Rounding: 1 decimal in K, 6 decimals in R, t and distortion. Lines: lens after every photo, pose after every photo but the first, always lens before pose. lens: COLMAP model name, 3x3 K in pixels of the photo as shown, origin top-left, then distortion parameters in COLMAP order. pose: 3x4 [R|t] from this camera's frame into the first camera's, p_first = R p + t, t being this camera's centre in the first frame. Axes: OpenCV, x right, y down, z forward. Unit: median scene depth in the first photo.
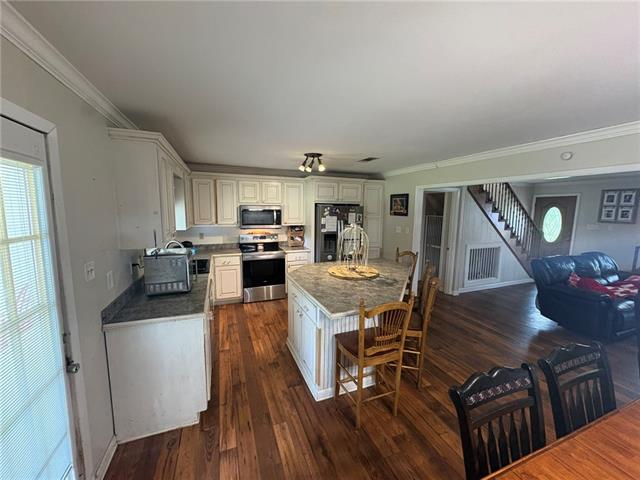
lens RADIAL K [[254.5, 0, 318.5], [0, 254.5, 238.0], [0, 0, 1]] dist [0.003627, -0.000430]
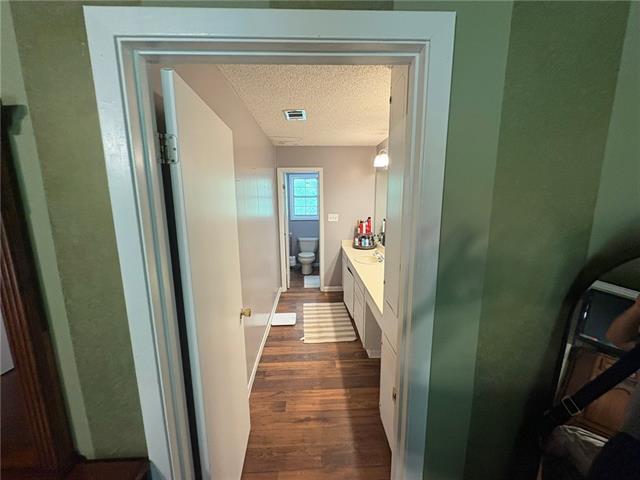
lens RADIAL K [[254.5, 0, 320.4], [0, 254.5, 236.0], [0, 0, 1]] dist [0.003627, -0.000430]
pose [[-0.325269, 0.157458, -0.932420, 0.887189], [-0.110059, 0.973034, 0.202709, -0.137382], [0.939195, 0.168556, -0.299168, 1.231209]]
